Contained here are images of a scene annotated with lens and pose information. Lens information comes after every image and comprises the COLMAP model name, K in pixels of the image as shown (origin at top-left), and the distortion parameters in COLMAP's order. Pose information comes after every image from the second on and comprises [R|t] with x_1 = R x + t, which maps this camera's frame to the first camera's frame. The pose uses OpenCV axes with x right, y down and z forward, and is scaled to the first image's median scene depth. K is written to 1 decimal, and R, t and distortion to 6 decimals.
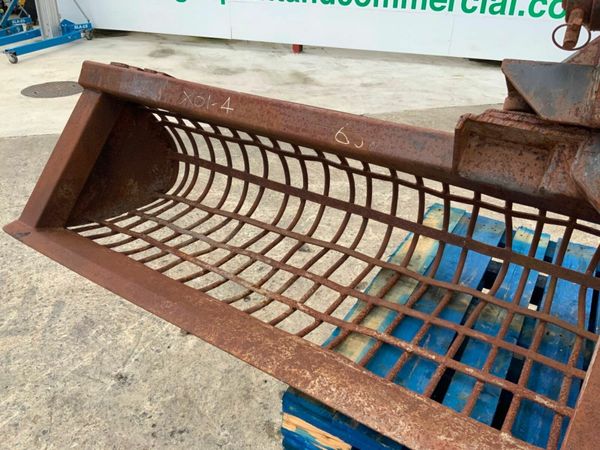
lens RADIAL K [[499.1, 0, 300.0], [0, 499.1, 225.0], [0, 0, 1]] dist [0.053230, -0.109547]
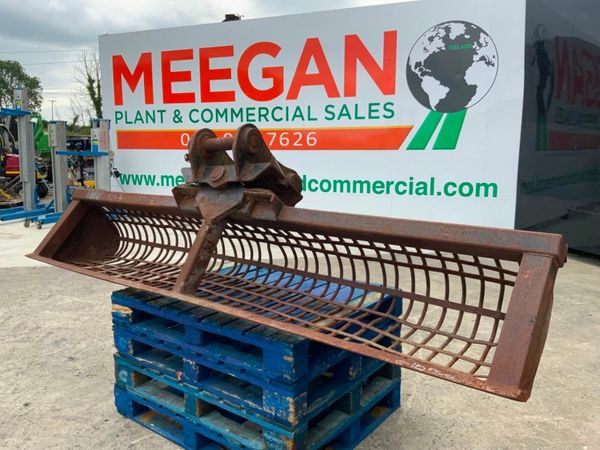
lens RADIAL K [[495.5, 0, 301.9], [0, 495.5, 227.7], [0, 0, 1]] dist [0.097070, -0.194179]
pose [[0.995907, -0.005831, -0.090195, 0.597905], [-0.027460, 0.931226, -0.363406, 0.479520], [0.086111, 0.364396, 0.927254, -0.716451]]
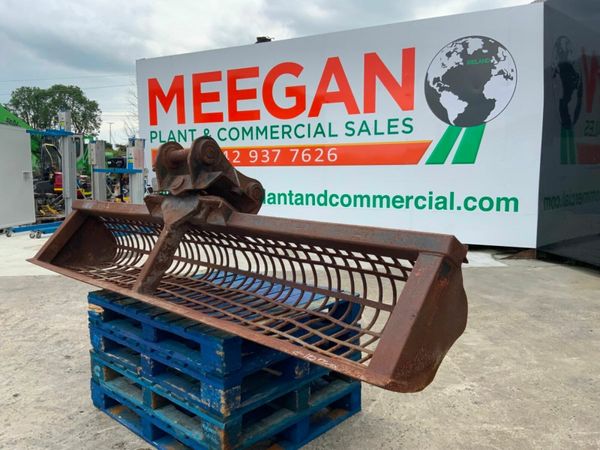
lens RADIAL K [[495.5, 0, 301.9], [0, 495.5, 227.7], [0, 0, 1]] dist [0.097070, -0.194179]
pose [[0.982839, -0.004884, -0.184403, 0.843950], [-0.068937, 0.917498, -0.391722, 0.520908], [0.171102, 0.397711, 0.901415, -0.735756]]
